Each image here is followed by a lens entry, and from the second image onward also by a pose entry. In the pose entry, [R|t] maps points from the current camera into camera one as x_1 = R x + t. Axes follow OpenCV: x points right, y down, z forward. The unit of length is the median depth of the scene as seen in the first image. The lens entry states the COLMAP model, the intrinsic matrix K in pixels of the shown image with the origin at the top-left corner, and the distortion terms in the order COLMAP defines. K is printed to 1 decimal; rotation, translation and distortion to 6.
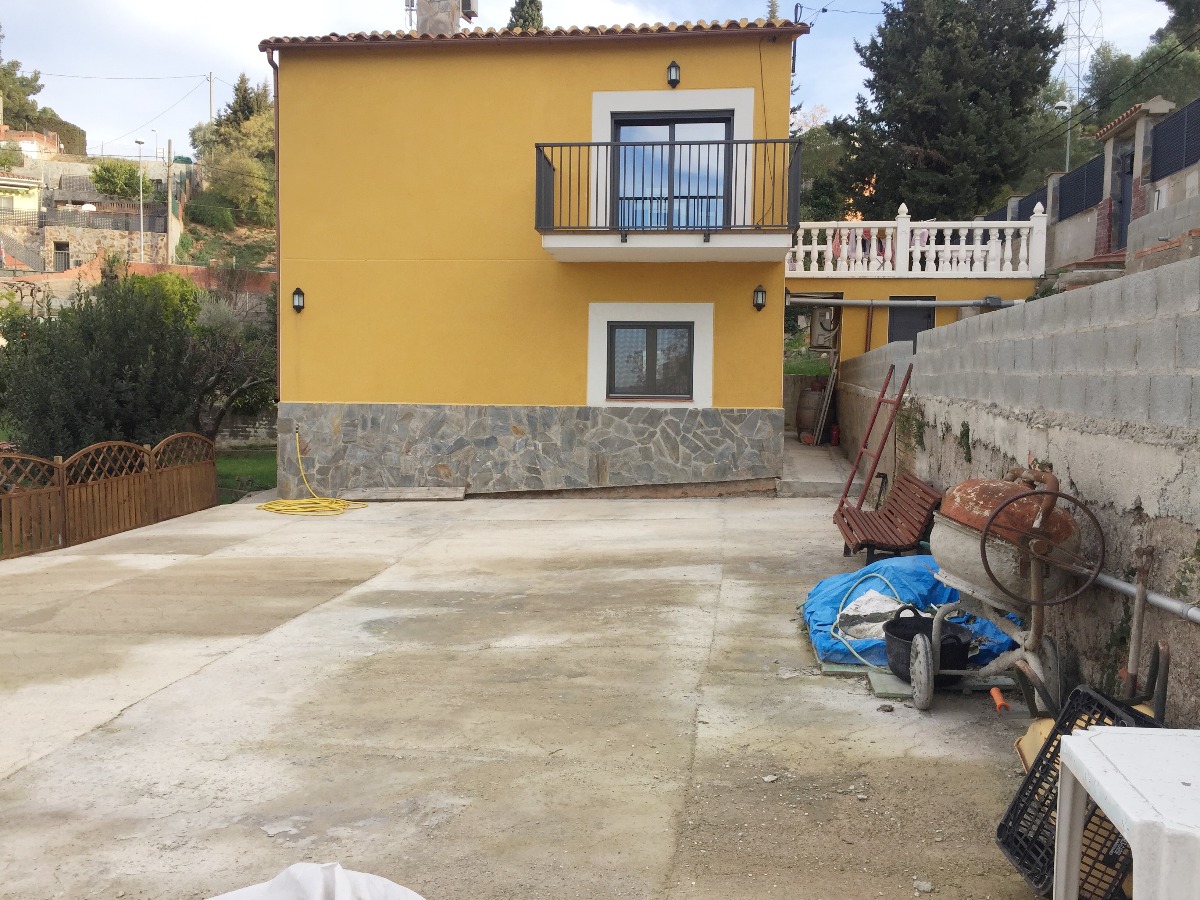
lens RADIAL K [[1038.2, 0, 599.6], [0, 1038.2, 444.9], [0, 0, 1]] dist [0.093476, -0.132701]
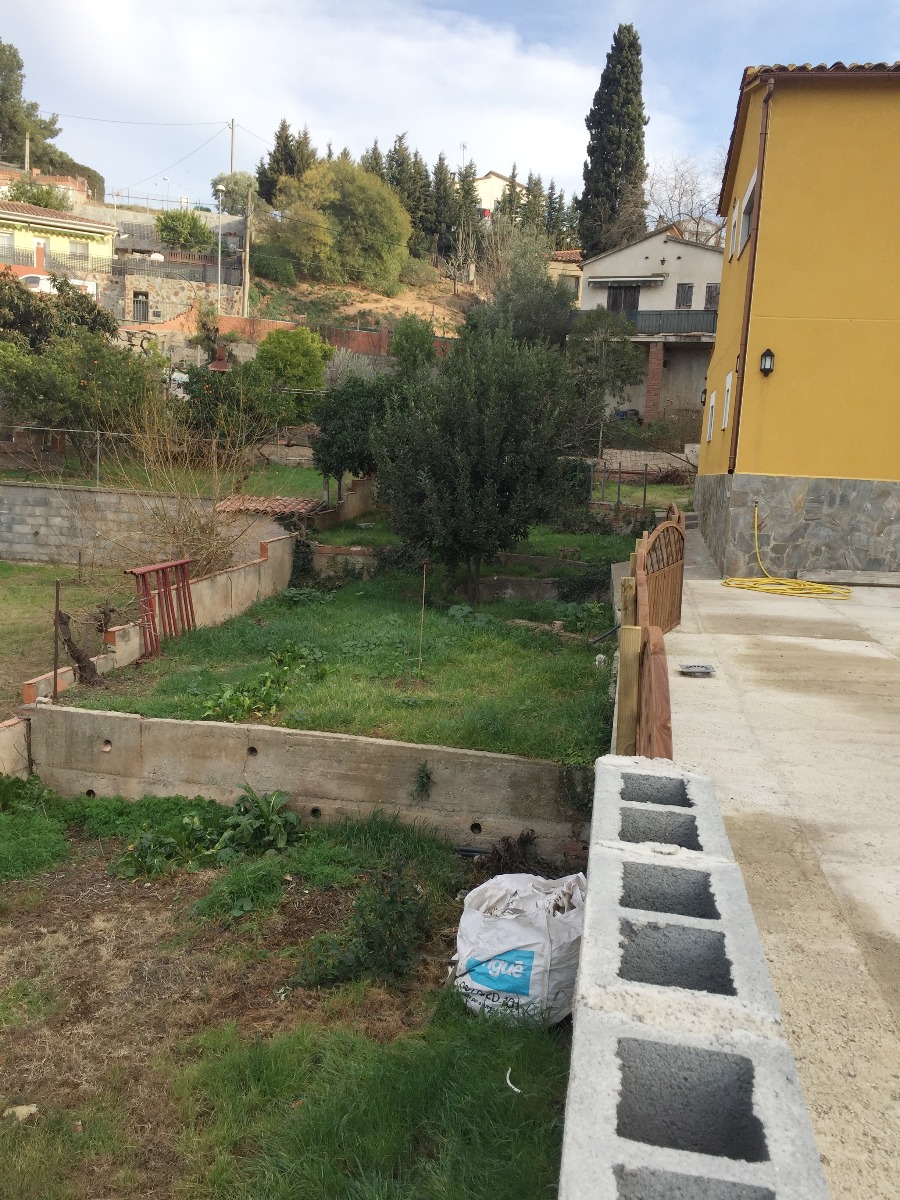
lens RADIAL K [[1038.2, 0, 454.0], [0, 1038.2, 608.2], [0, 0, 1]] dist [0.093476, -0.132701]
pose [[0.995716, 0.055951, -0.073609, -0.143857], [-0.049315, 0.994804, 0.089068, 0.002503], [0.078210, -0.085057, 0.993302, 0.012188]]
